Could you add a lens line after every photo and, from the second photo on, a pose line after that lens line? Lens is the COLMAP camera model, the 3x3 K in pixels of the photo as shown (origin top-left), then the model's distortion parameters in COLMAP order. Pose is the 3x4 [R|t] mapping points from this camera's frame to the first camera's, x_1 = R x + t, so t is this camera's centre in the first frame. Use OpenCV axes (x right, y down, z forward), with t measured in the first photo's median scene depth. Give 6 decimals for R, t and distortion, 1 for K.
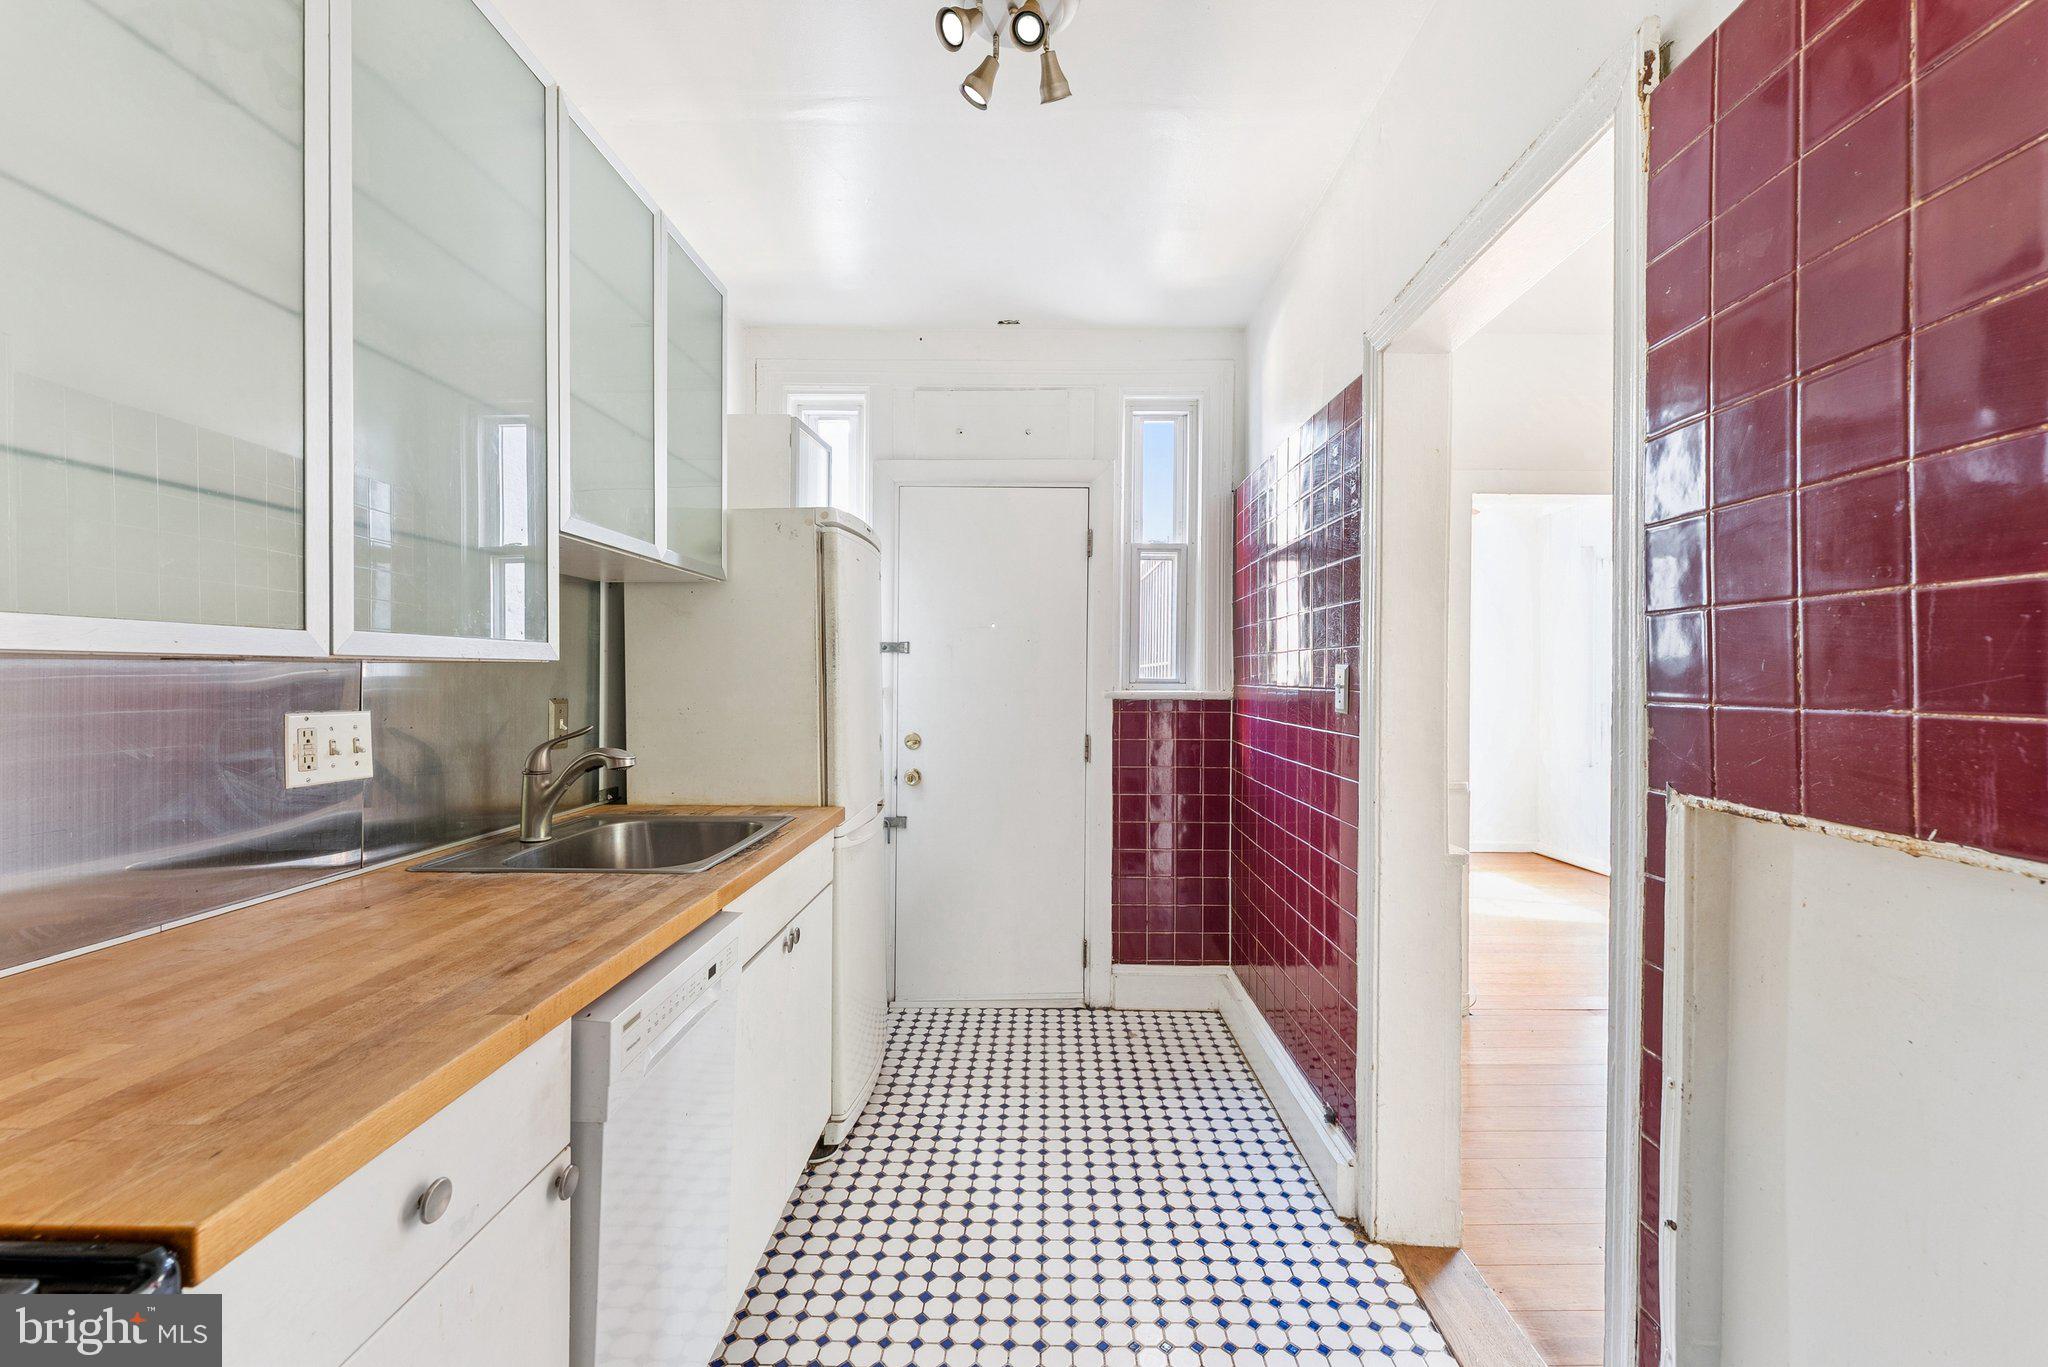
lens RADIAL K [[837.4, 0, 1020.7], [0, 837.4, 677.6], [0, 0, 1]] dist [-0.001535, -0.000115]
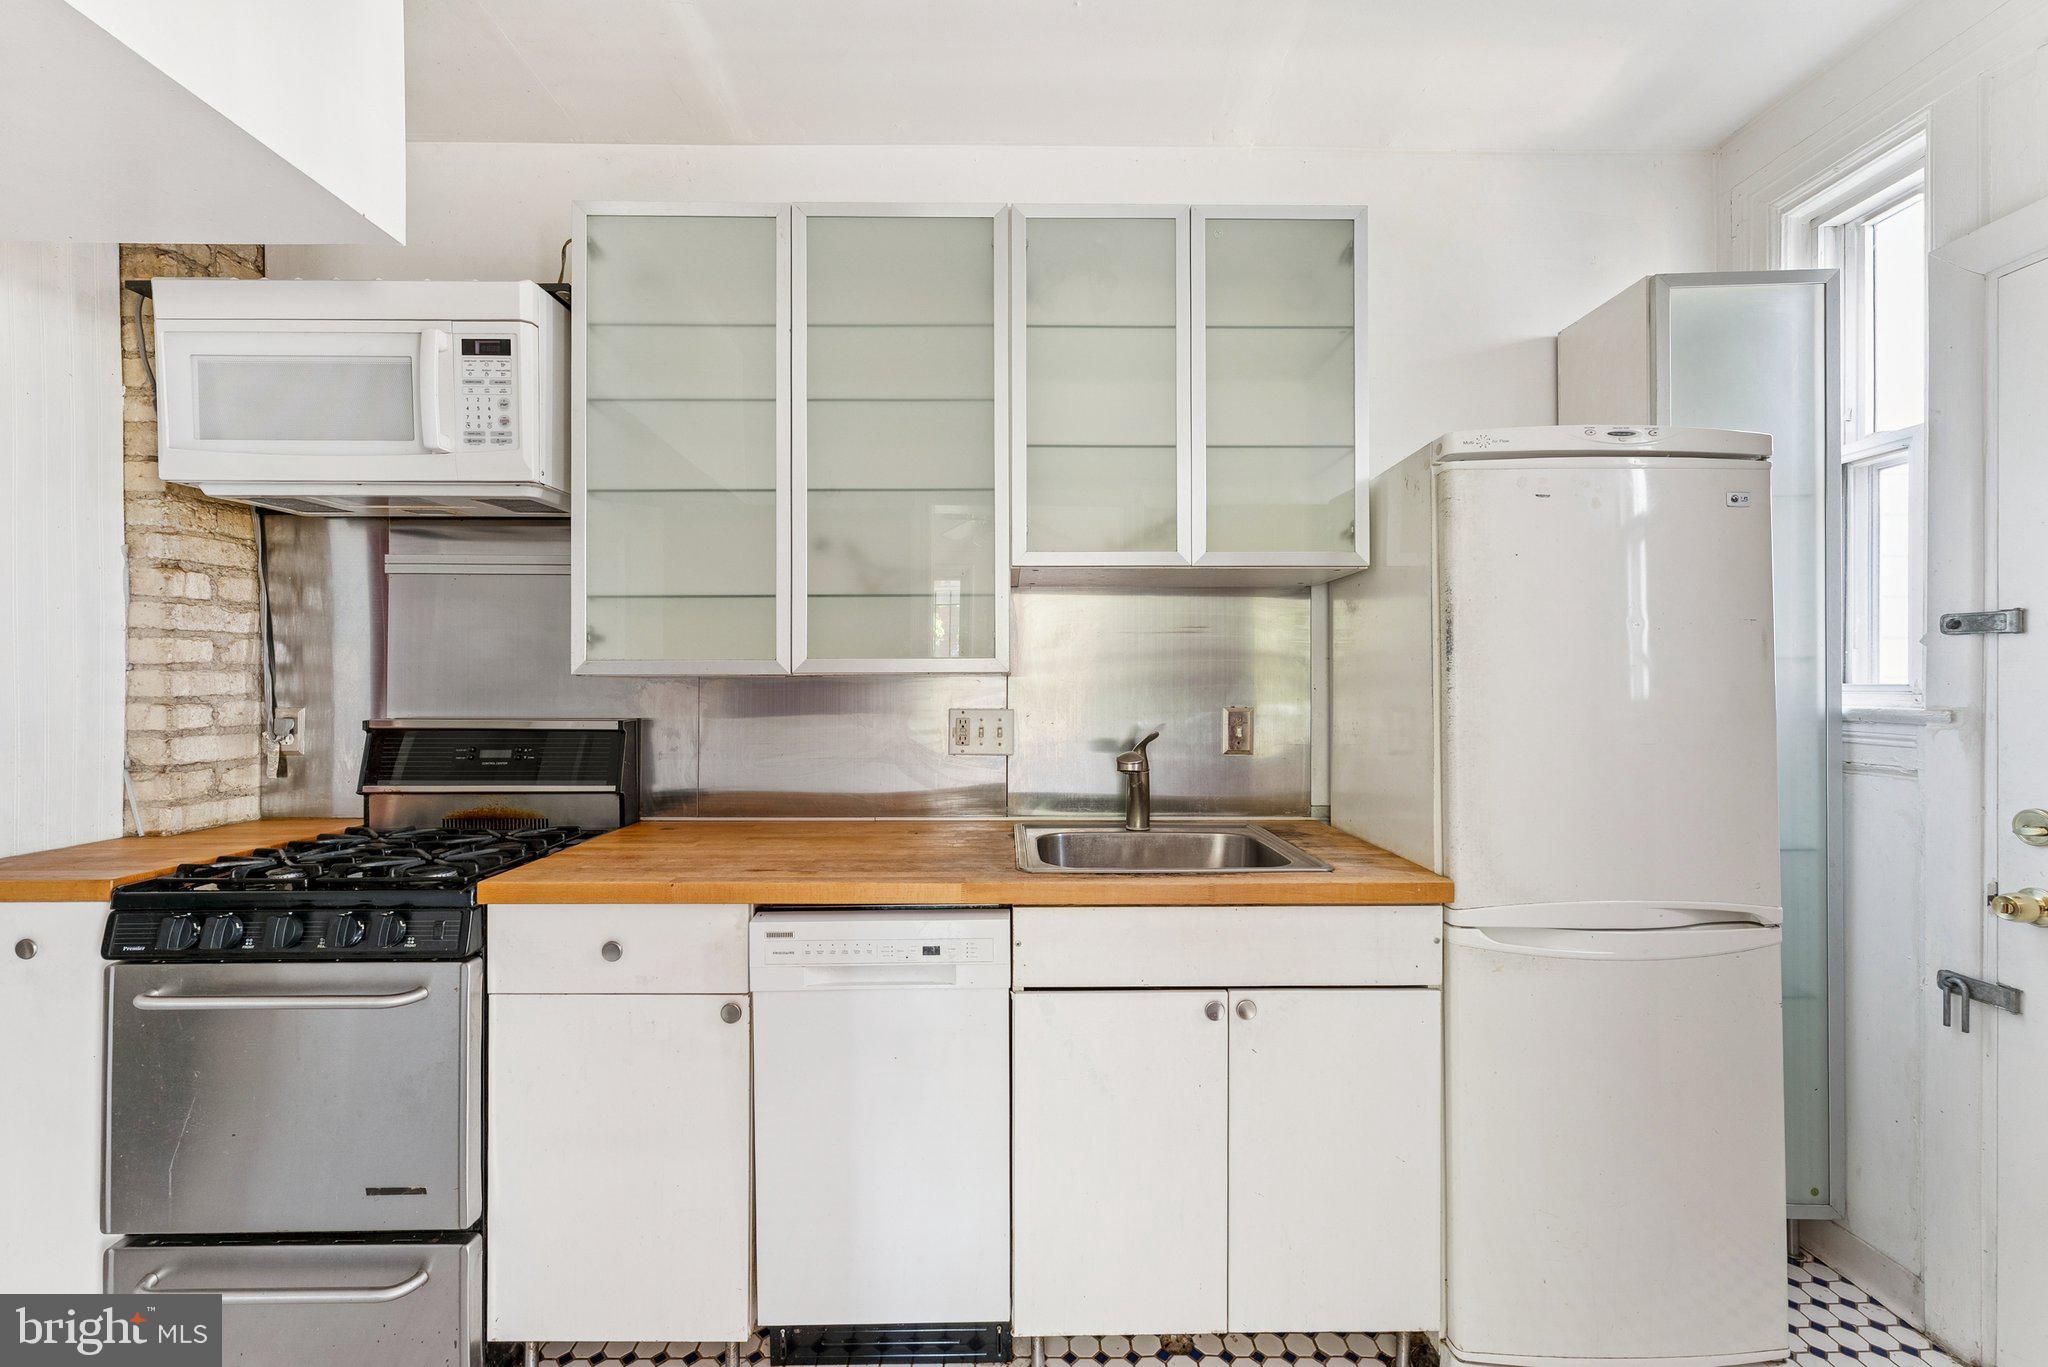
lens RADIAL K [[837.4, 0, 1019.6], [0, 837.4, 690.9], [0, 0, 1]] dist [-0.001535, -0.000115]
pose [[0.045221, -0.003102, -0.998972, 0.297828], [-0.004104, 0.999986, -0.003291, 0.006311], [0.998969, 0.004249, 0.045208, 0.434671]]
